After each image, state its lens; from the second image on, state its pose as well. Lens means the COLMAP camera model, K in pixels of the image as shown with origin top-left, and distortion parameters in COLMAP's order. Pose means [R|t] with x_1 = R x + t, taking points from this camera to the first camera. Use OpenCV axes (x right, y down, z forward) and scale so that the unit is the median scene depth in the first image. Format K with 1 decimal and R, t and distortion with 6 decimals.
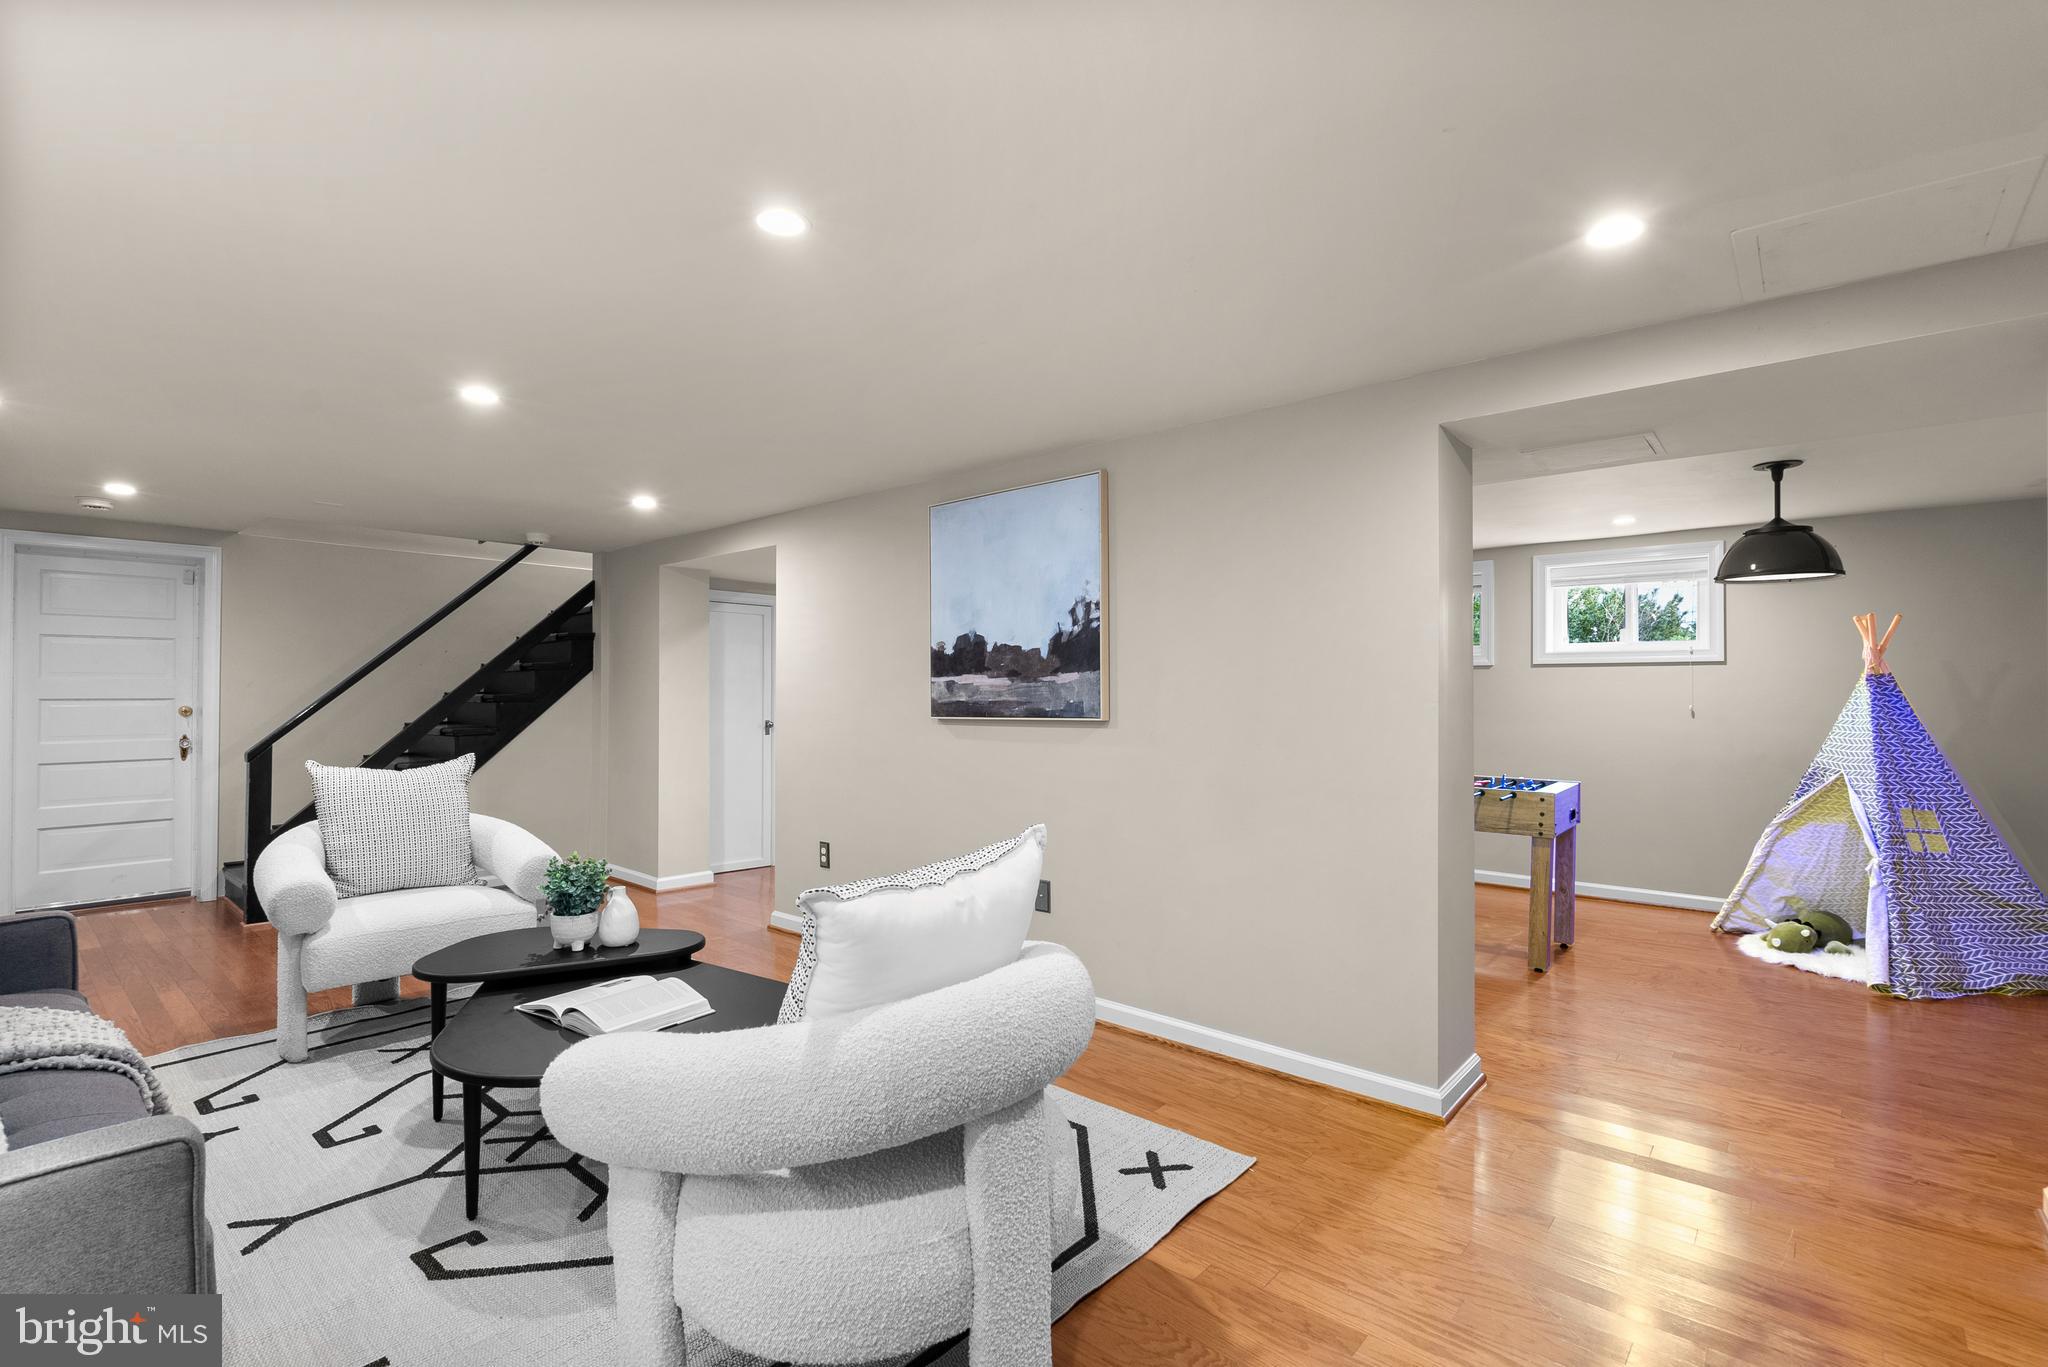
lens RADIAL K [[940.7, 0, 1023.1], [0, 940.7, 695.6], [0, 0, 1]] dist [-0.002073, -0.000234]
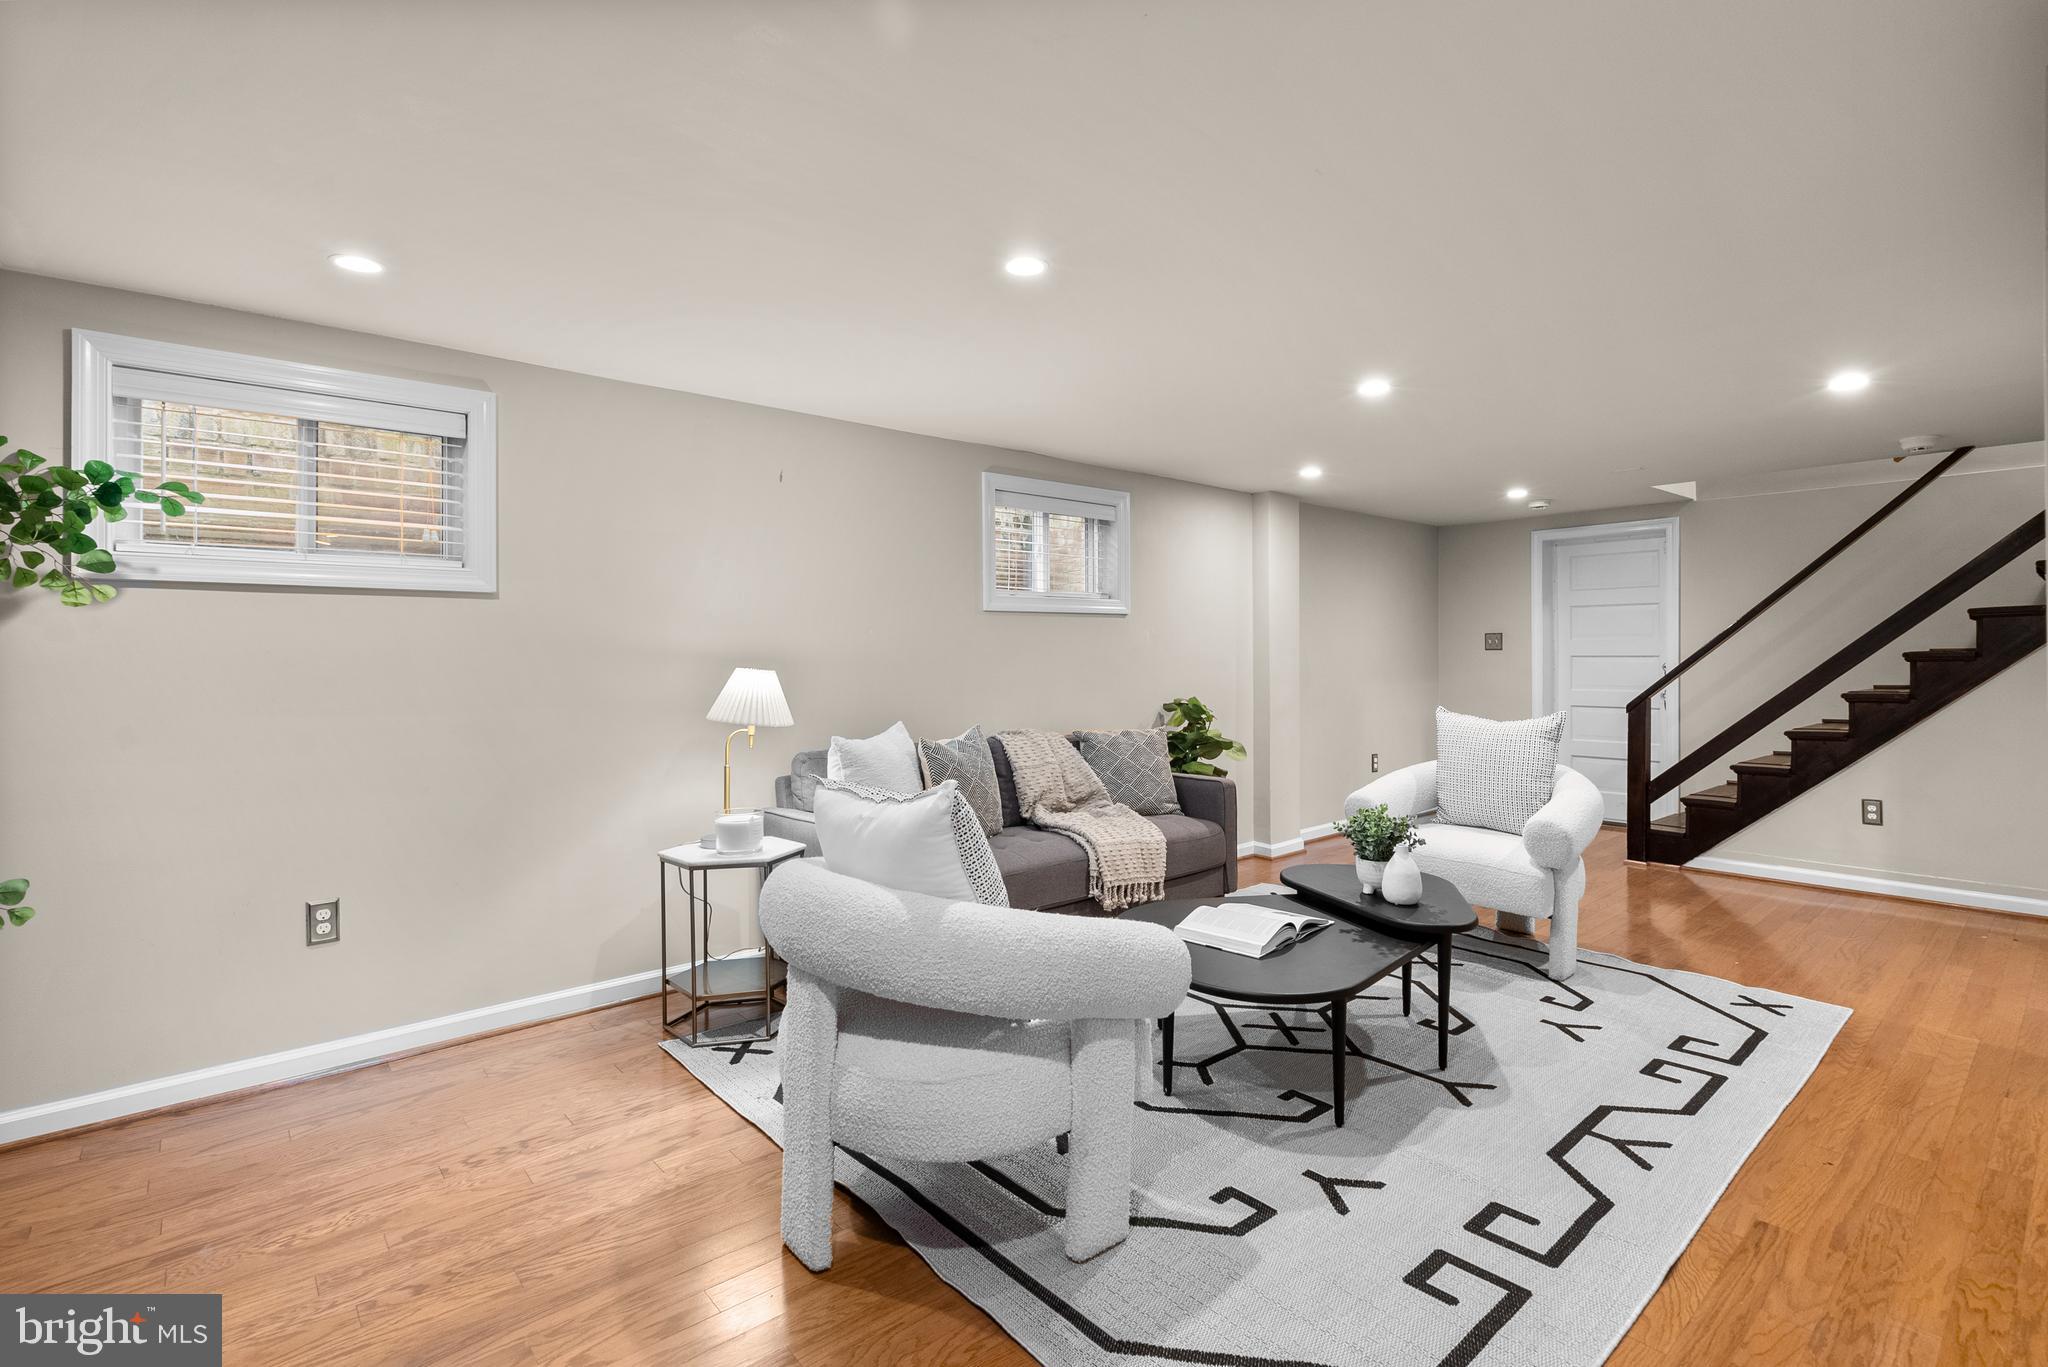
lens RADIAL K [[943.0, 0, 1027.2], [0, 943.0, 652.7], [0, 0, 1]] dist [-0.000978, -0.000089]
pose [[-0.129532, -0.001207, -0.991574, 0.366146], [0.000242, 0.999999, -0.001249, 0.001284], [0.991575, -0.000402, -0.129532, 0.440372]]
